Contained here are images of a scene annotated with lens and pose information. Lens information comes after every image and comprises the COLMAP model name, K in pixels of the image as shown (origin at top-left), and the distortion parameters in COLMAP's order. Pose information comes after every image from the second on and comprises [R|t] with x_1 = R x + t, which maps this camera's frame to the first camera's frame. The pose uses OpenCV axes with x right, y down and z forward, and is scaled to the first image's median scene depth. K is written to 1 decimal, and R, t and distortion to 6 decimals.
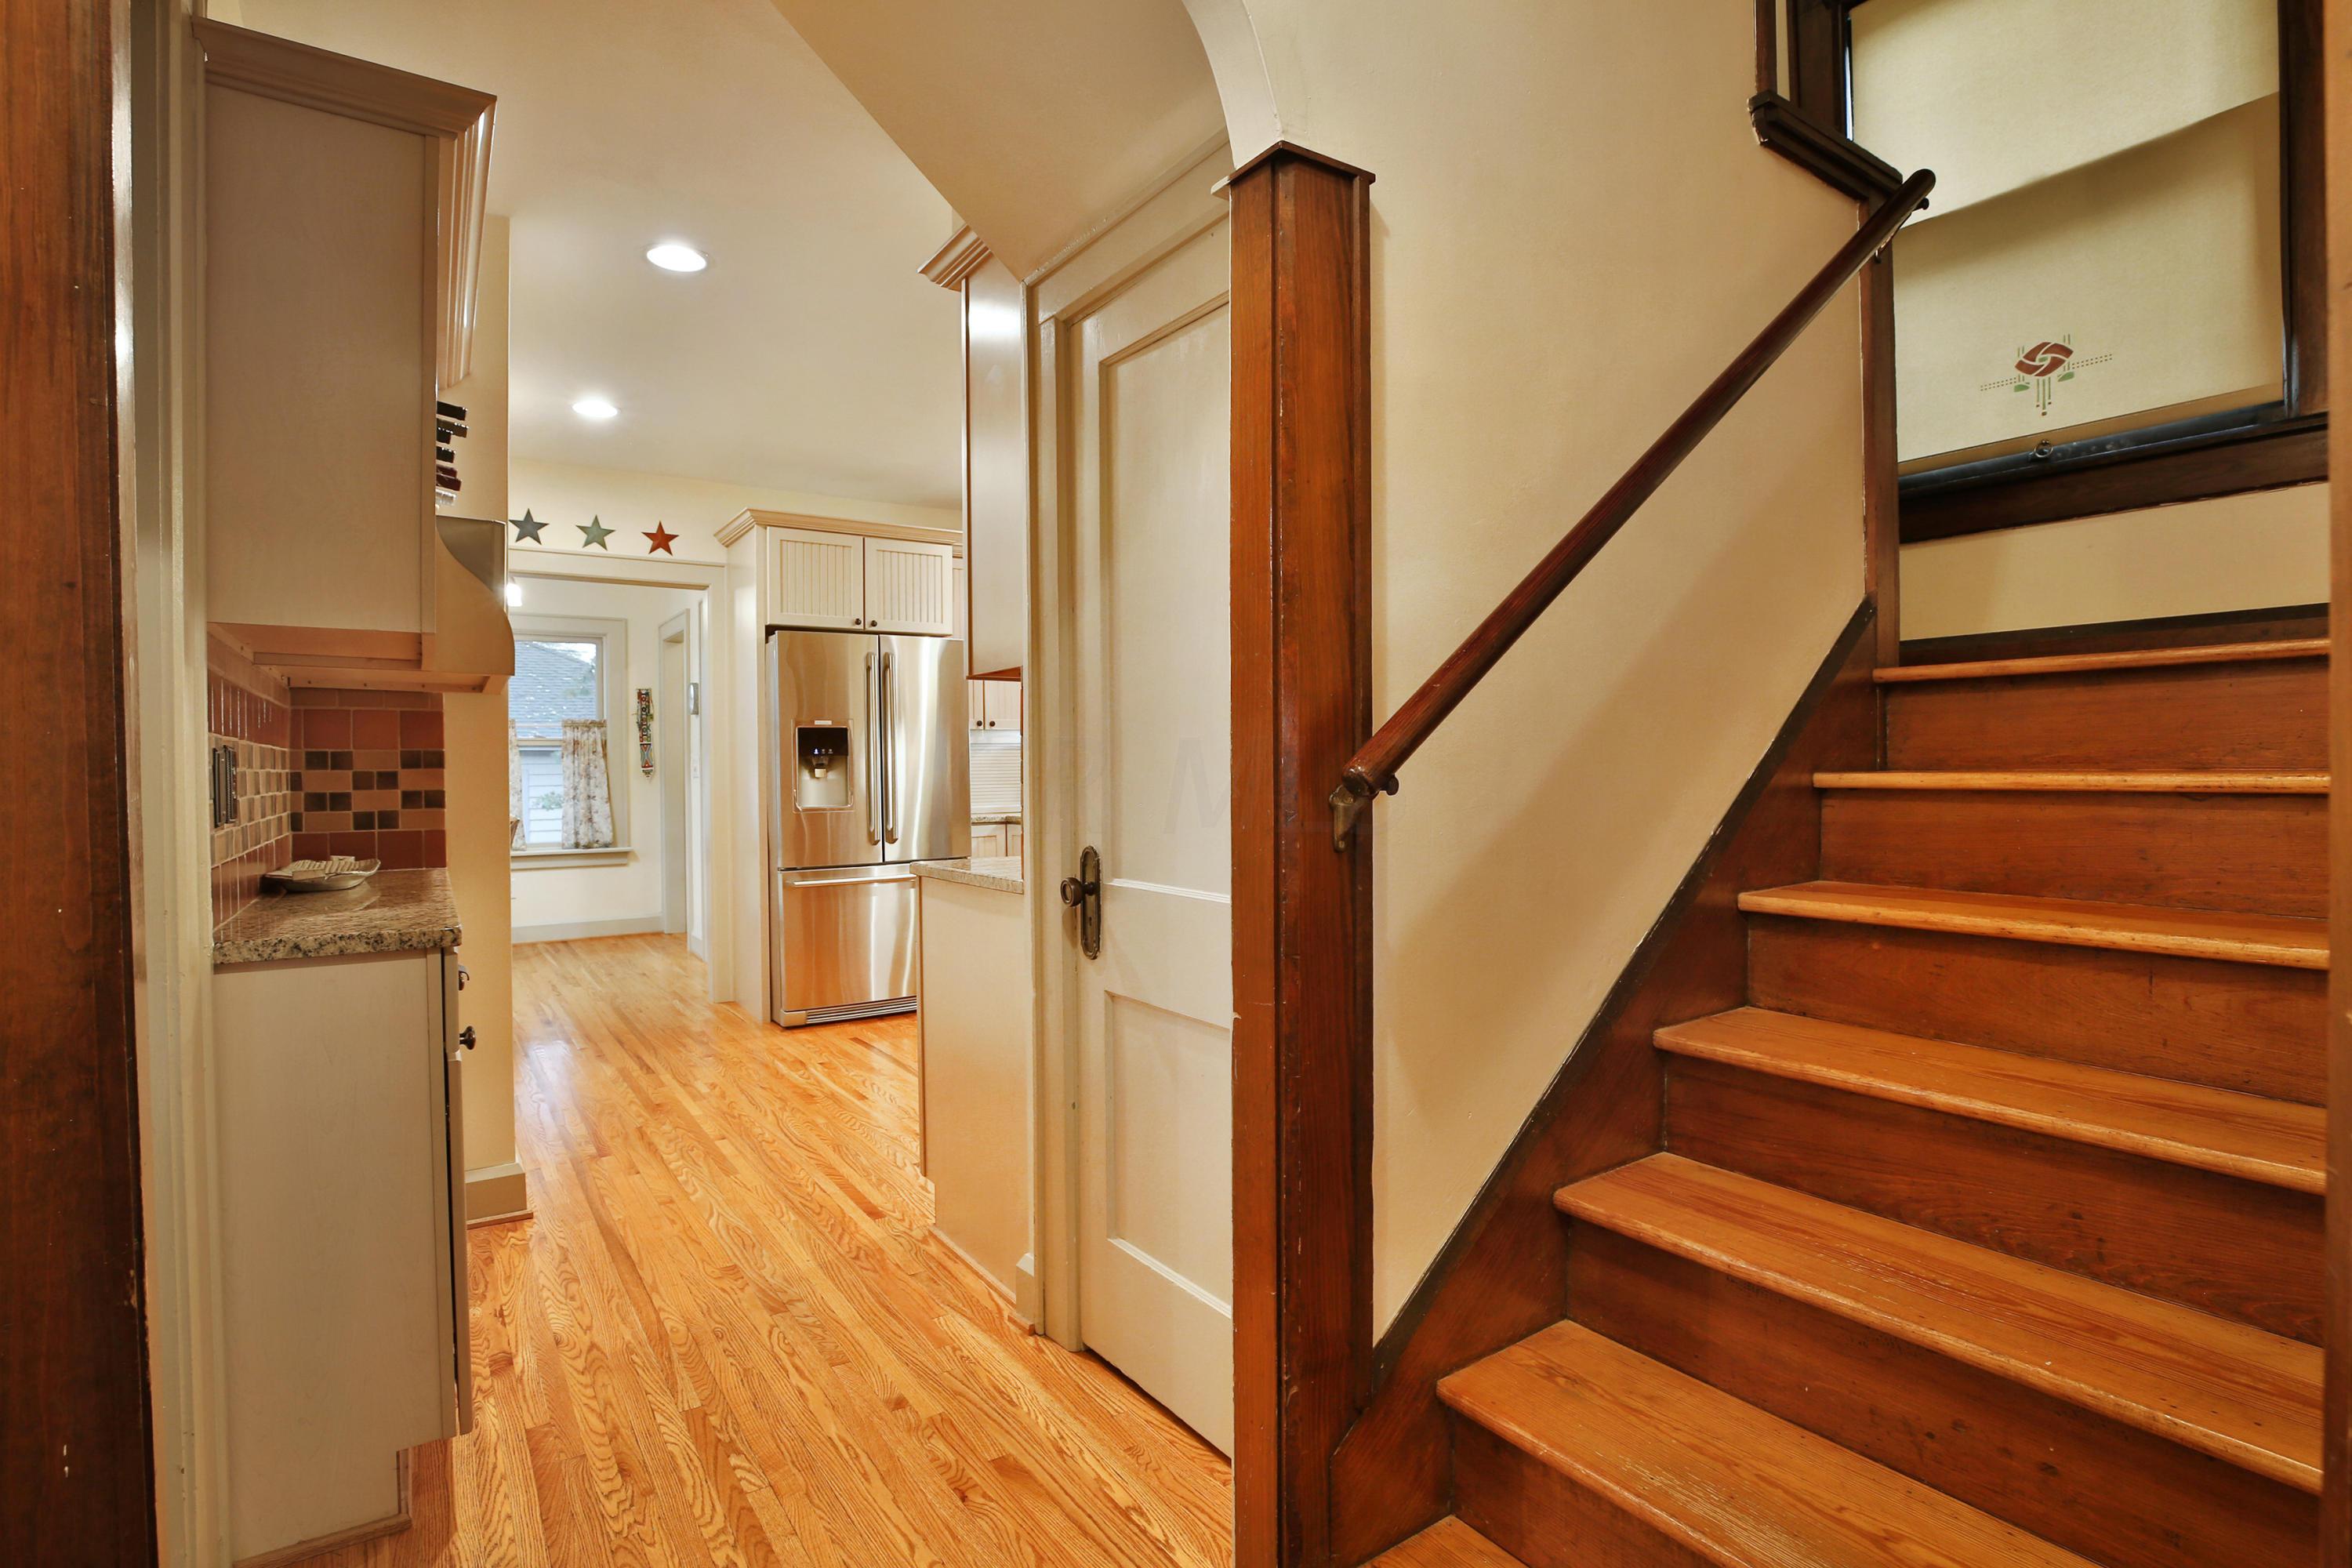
lens RADIAL K [[1151.1, 0, 1180.2], [0, 1151.1, 777.8], [0, 0, 1]] dist [-0.045021, 0.010675]
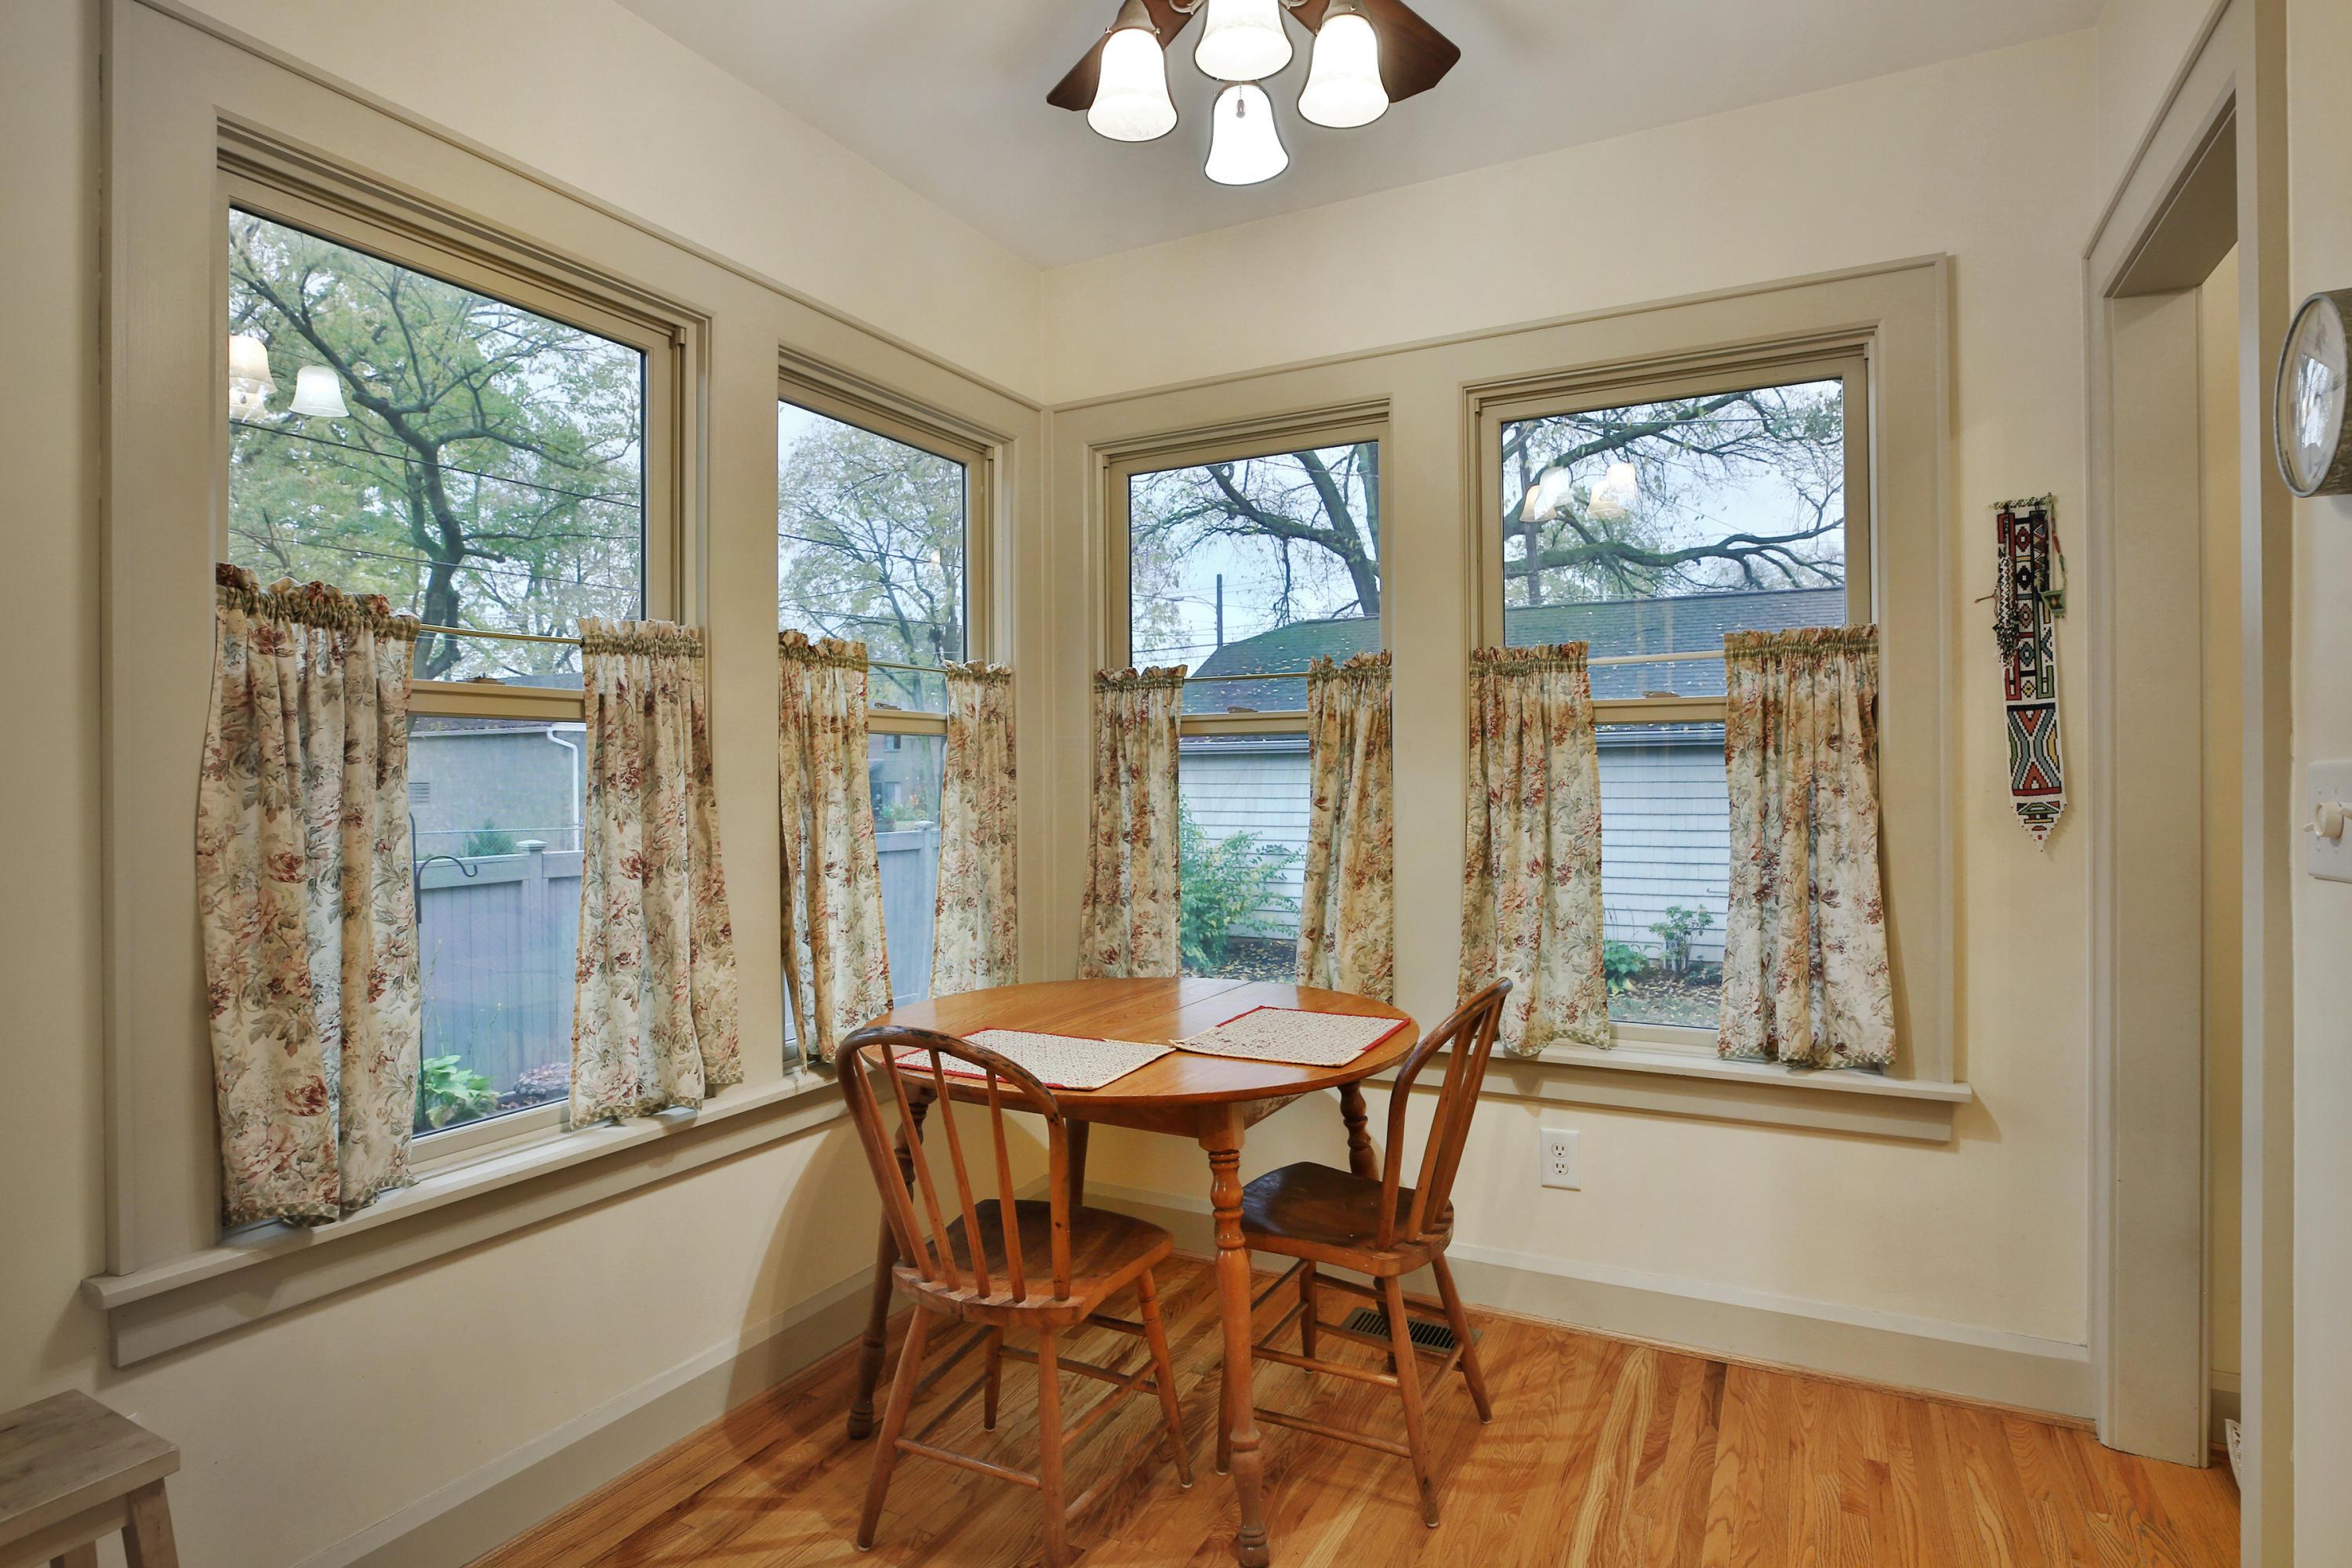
lens RADIAL K [[1198.3, 0, 1167.4], [0, 1198.3, 774.5], [0, 0, 1]] dist [-0.024266, 0.000278]
pose [[0.467565, 0.004883, -0.883945, -0.484036], [-0.007078, 0.999973, 0.001779, -0.019384], [0.883930, 0.005425, 0.467587, 1.051571]]
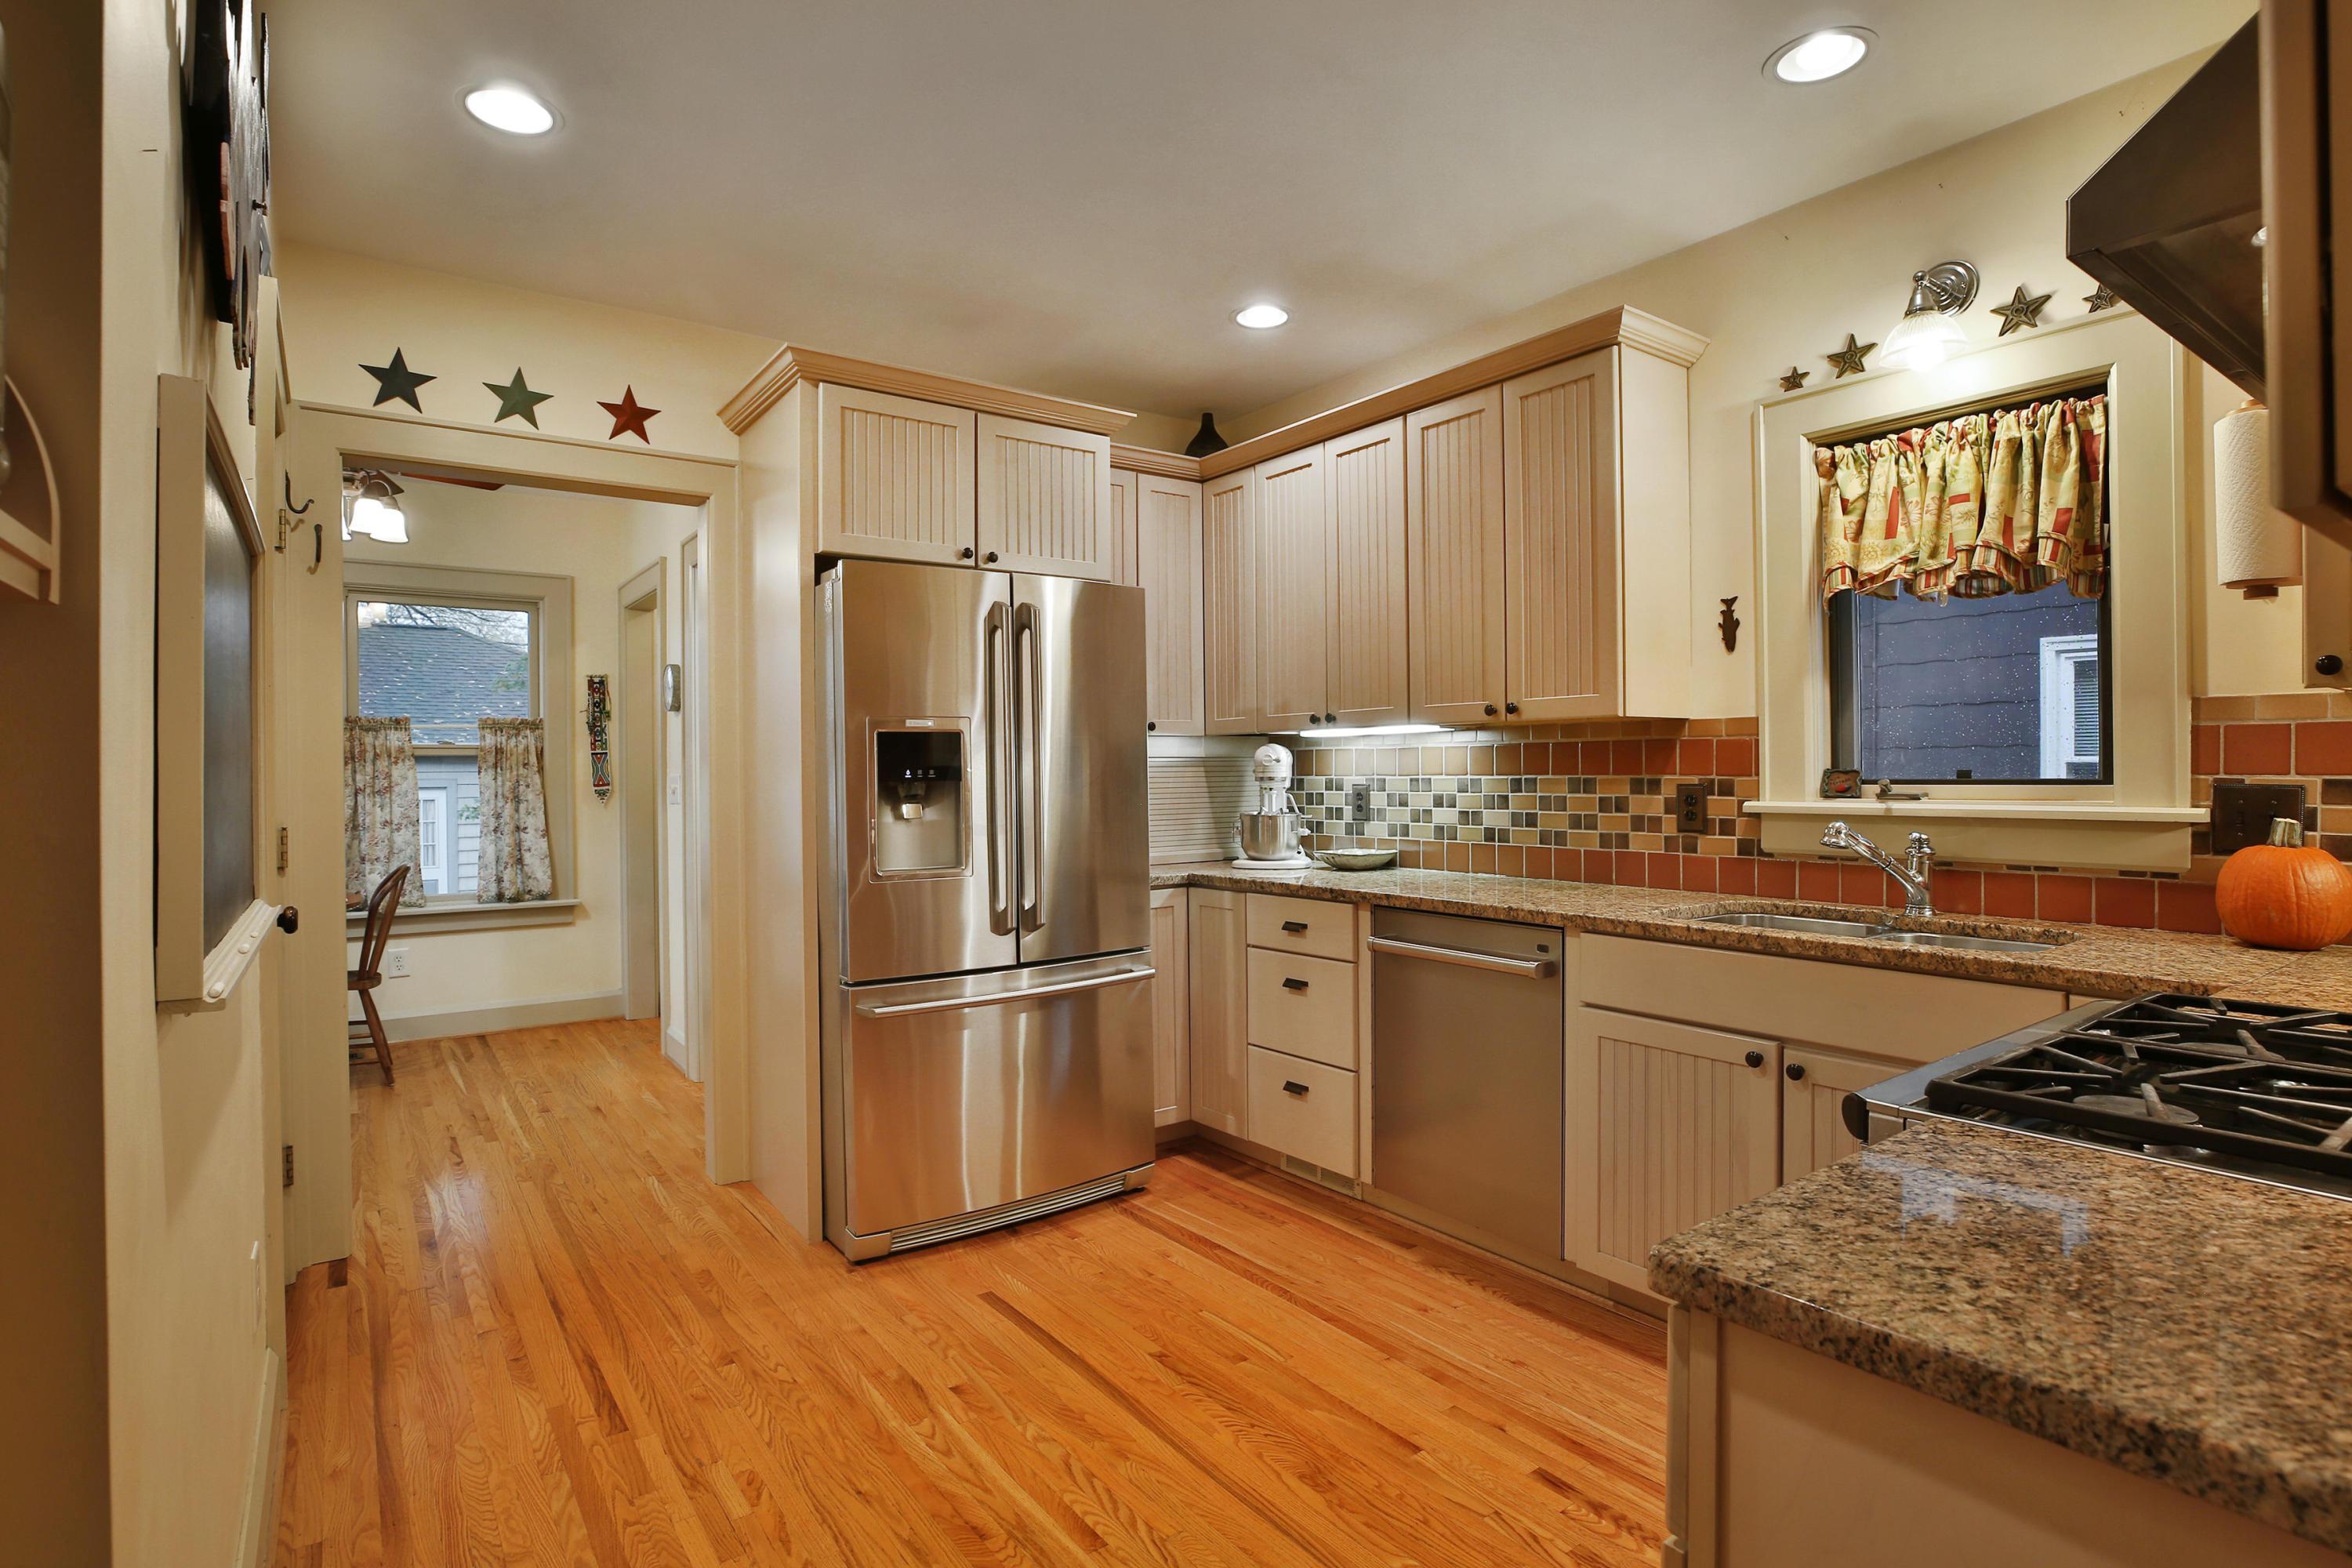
lens RADIAL K [[1177.4, 0, 1182.6], [0, 1177.4, 781.7], [0, 0, 1]] dist [-0.038639, 0.010809]
pose [[0.999595, 0.002478, 0.028343, -0.191474], [-0.002450, 0.999996, -0.001024, -0.018334], [-0.028346, 0.000954, 0.999598, 0.399231]]
